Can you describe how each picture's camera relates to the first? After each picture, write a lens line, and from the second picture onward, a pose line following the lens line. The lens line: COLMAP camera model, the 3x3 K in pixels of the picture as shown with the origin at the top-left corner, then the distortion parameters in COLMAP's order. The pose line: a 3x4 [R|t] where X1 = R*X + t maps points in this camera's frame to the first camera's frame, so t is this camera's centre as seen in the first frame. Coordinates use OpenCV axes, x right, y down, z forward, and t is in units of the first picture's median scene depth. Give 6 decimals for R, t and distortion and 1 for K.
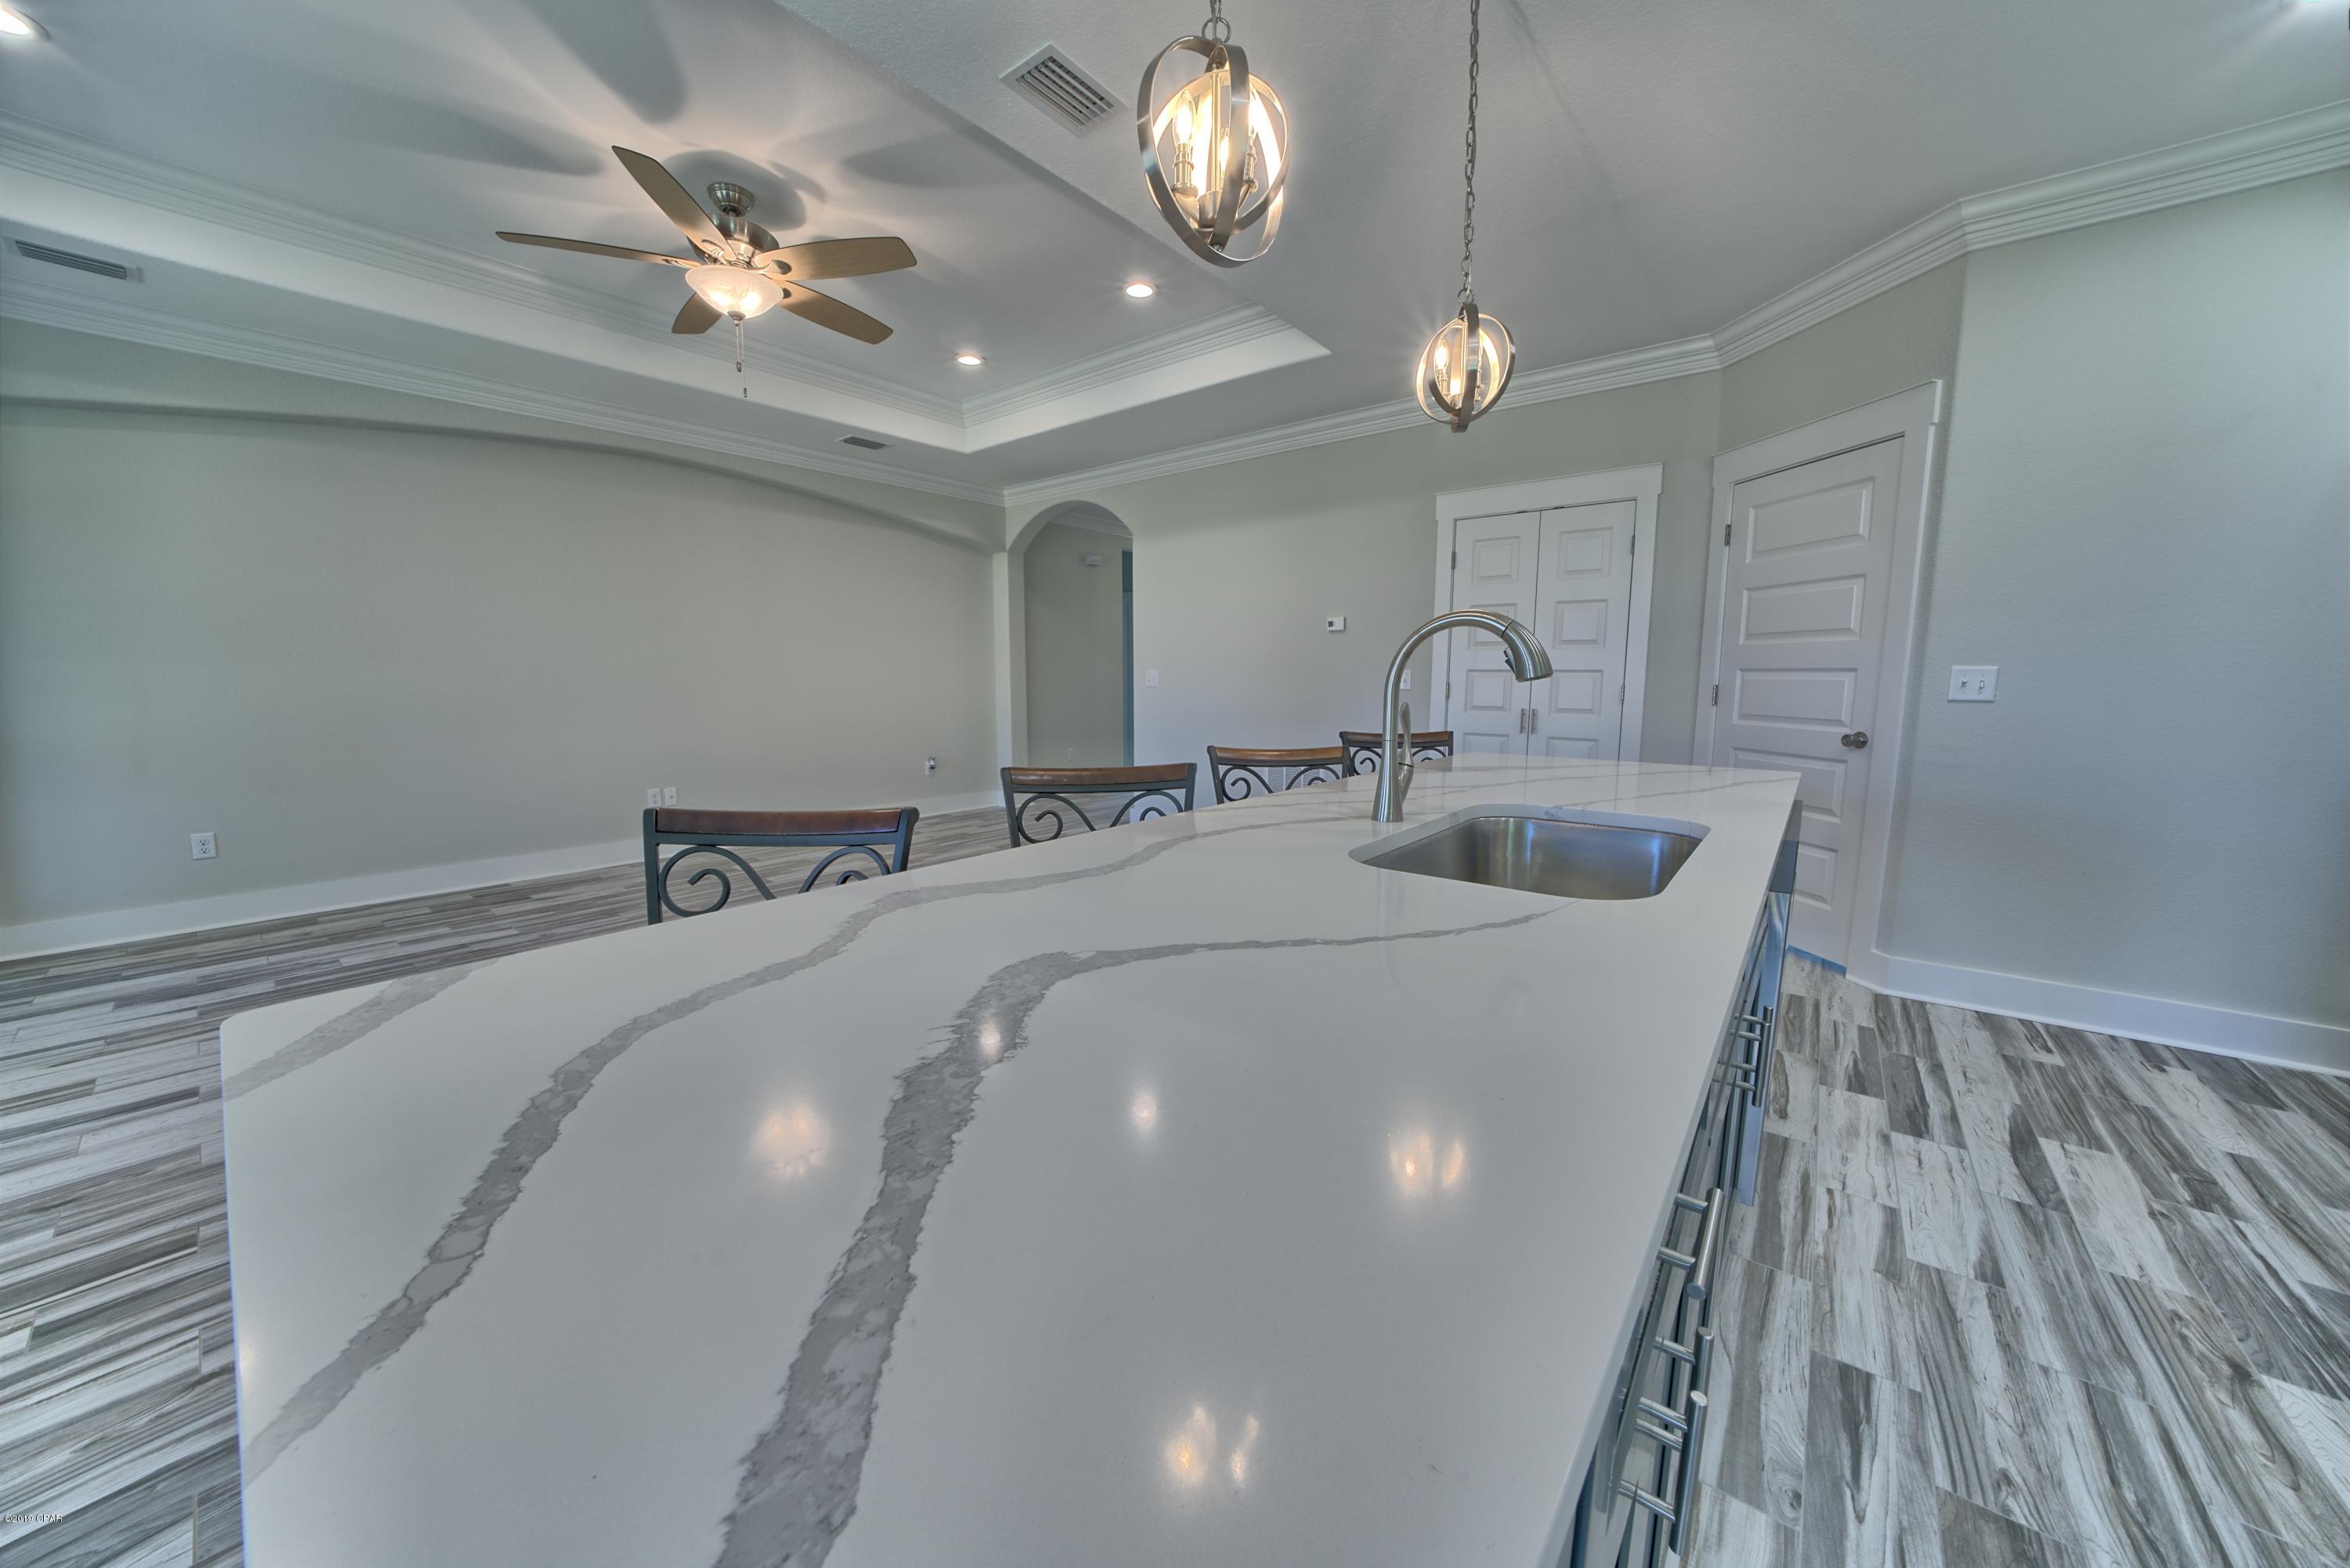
lens RADIAL K [[814.5, 0, 1175.0], [0, 814.5, 784.0], [0, 0, 1]] dist [-0.029136, 0.005933]
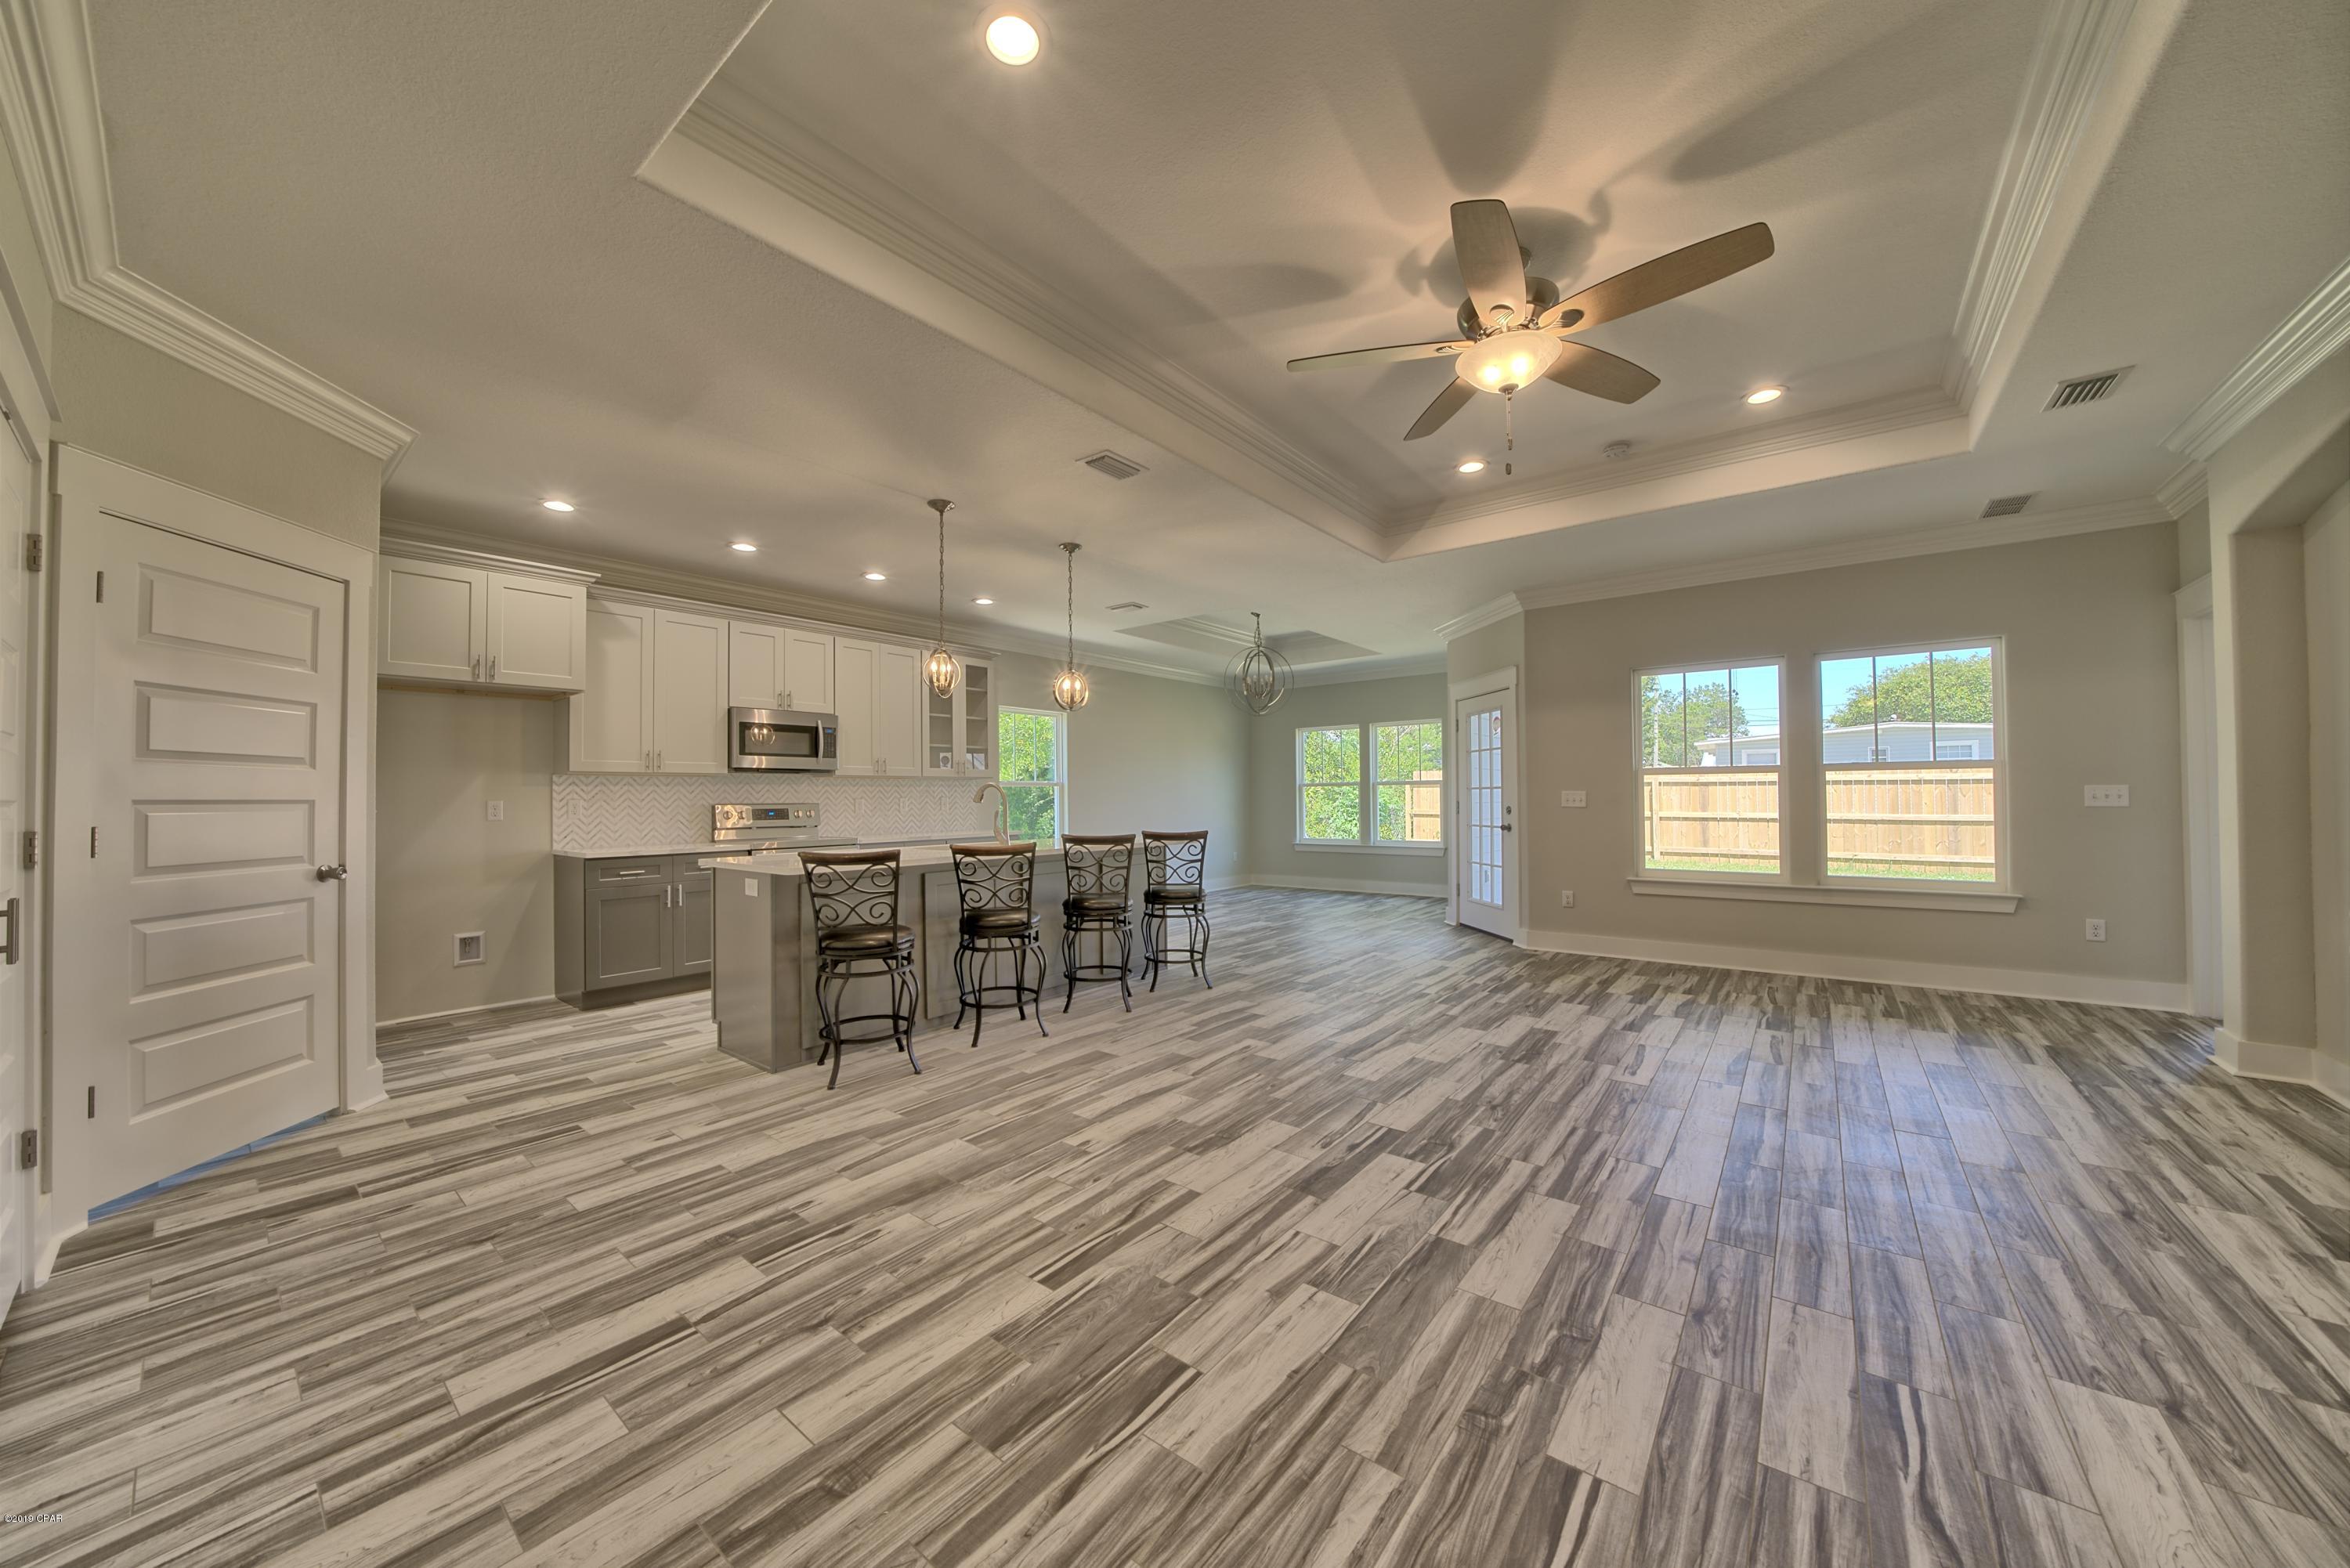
lens RADIAL K [[812.8, 0, 1175.0], [0, 812.8, 784.0], [0, 0, 1]] dist [-0.009574, -0.000181]
pose [[-0.999970, 0.007128, -0.003051, -0.388332], [0.006704, 0.992535, 0.121773, -0.586808], [0.003896, 0.121749, -0.992553, 4.251914]]
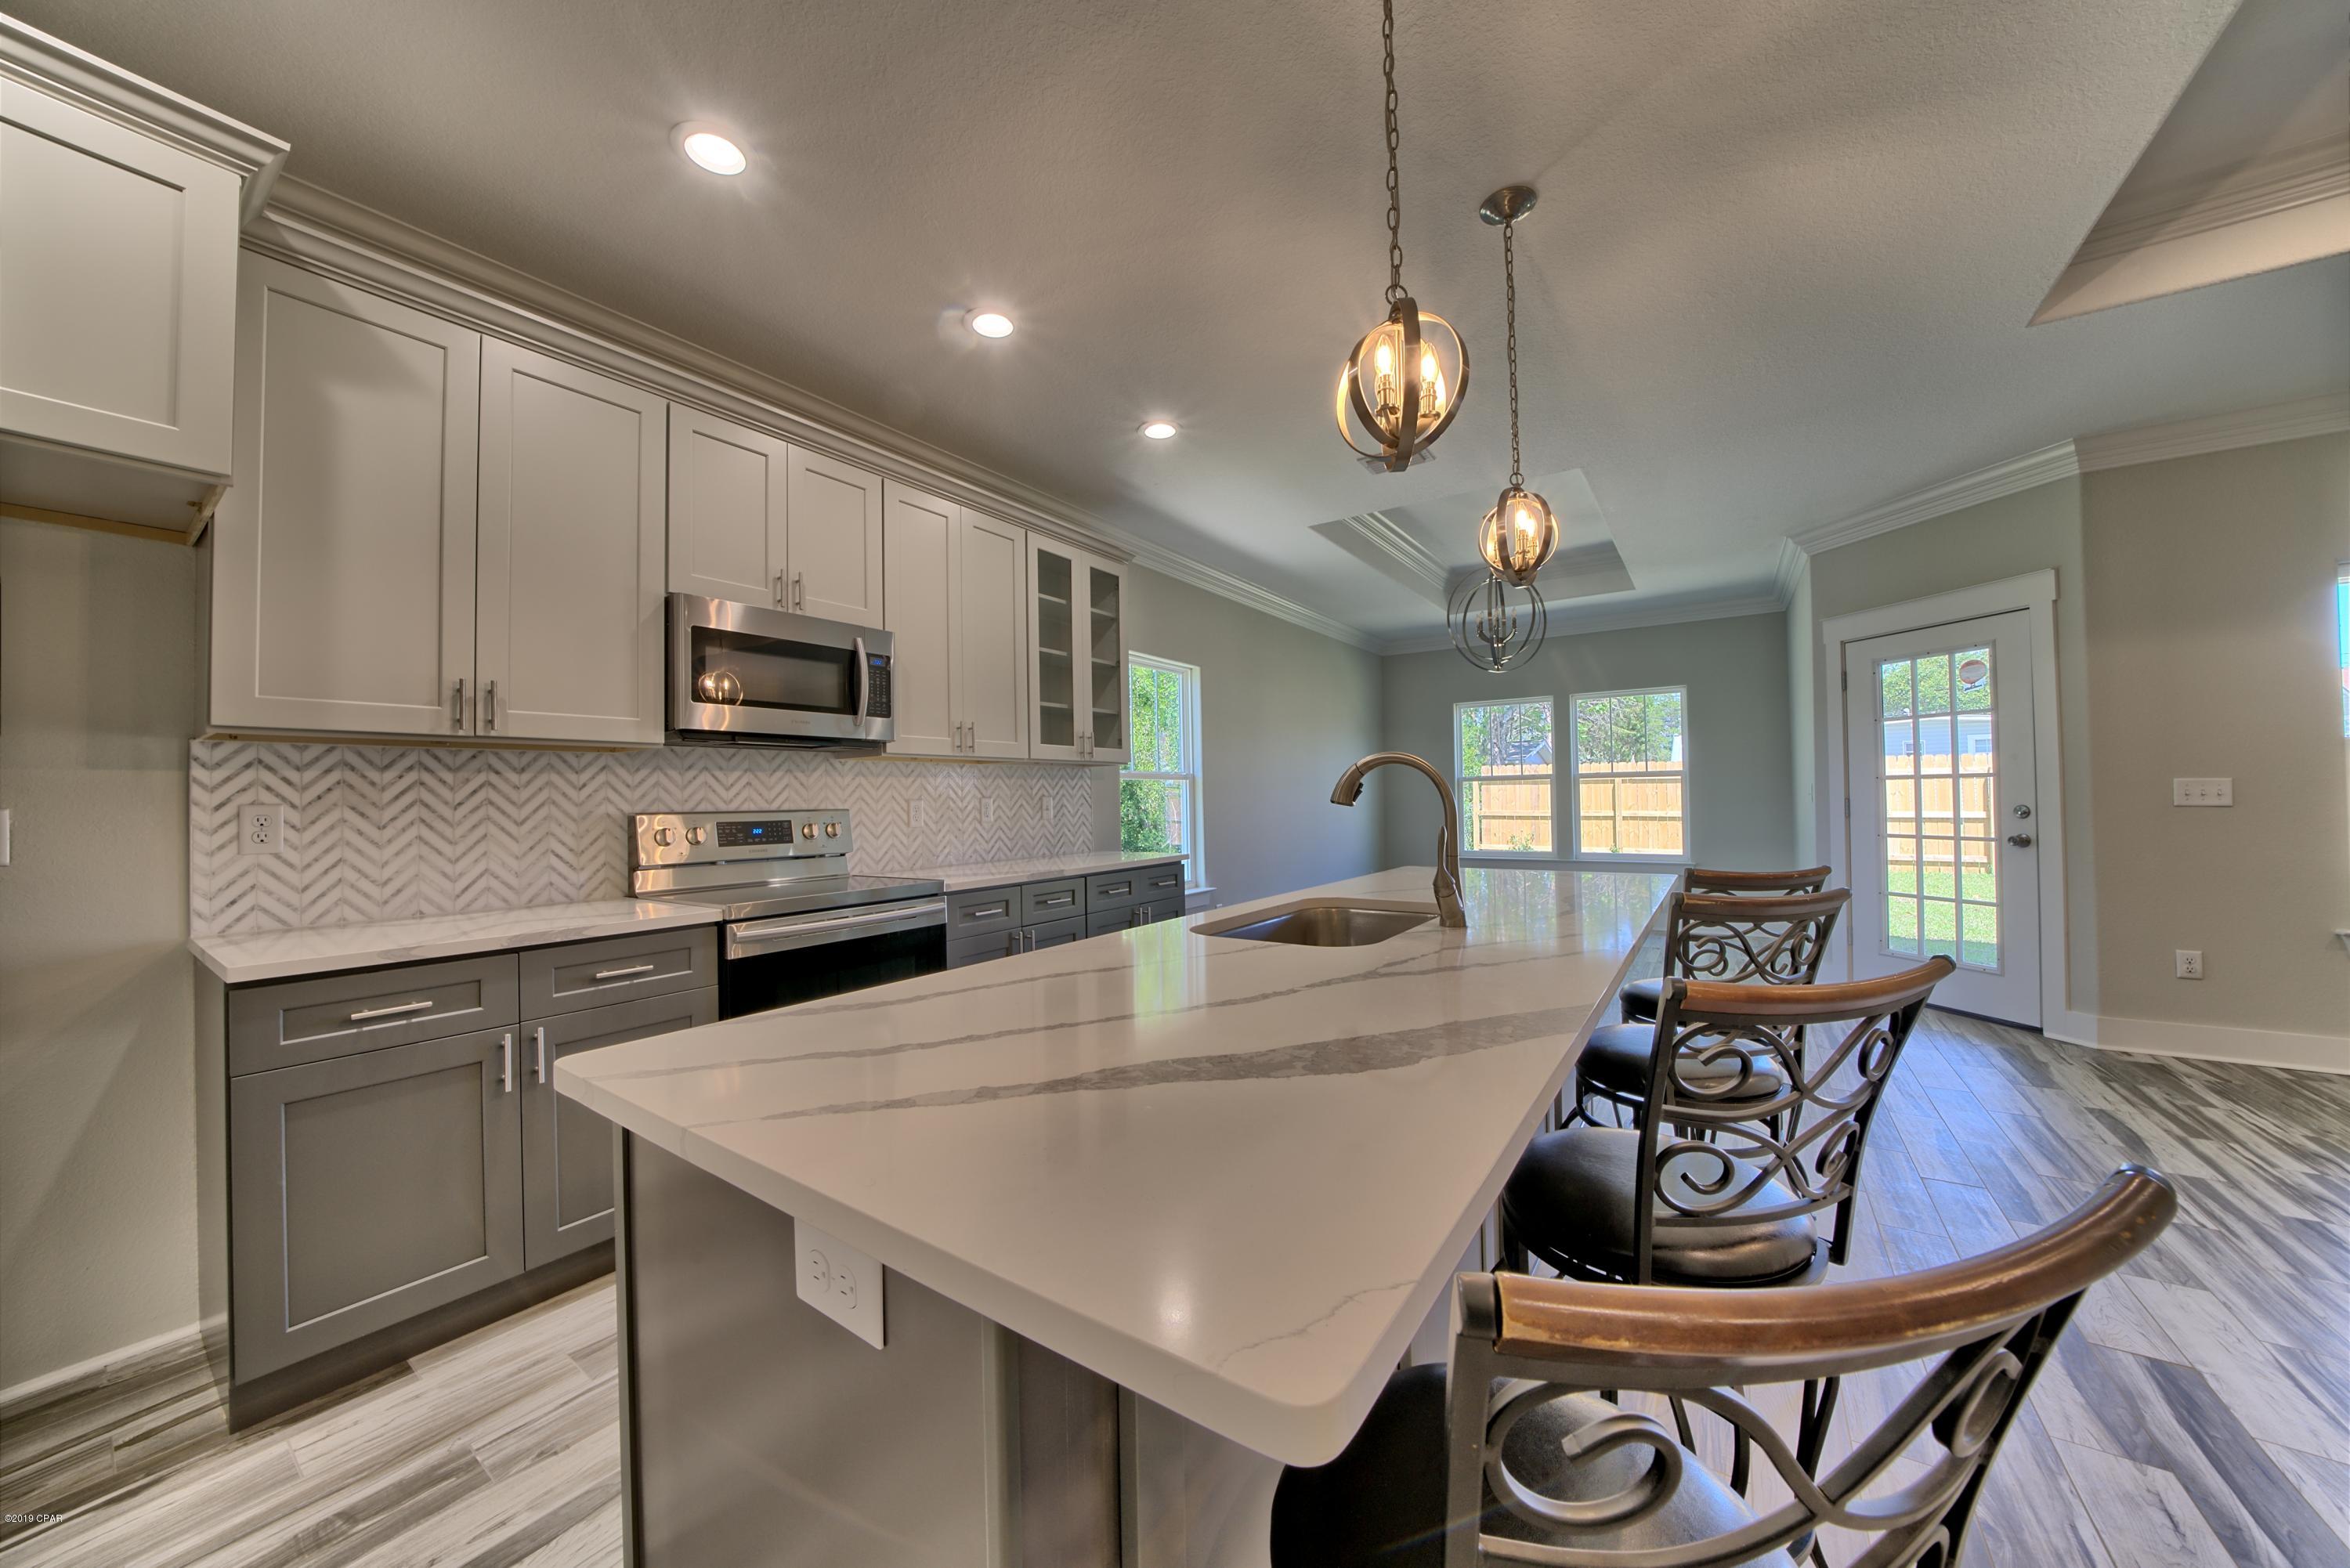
lens RADIAL K [[812.8, 0, 1175.0], [0, 812.8, 784.0], [0, 0, 1]] dist [-0.009574, -0.000181]
pose [[-0.996625, 0.012527, -0.081131, 0.787157], [0.003107, 0.993337, 0.115206, -0.290924], [0.082034, 0.114565, -0.990023, 2.208543]]
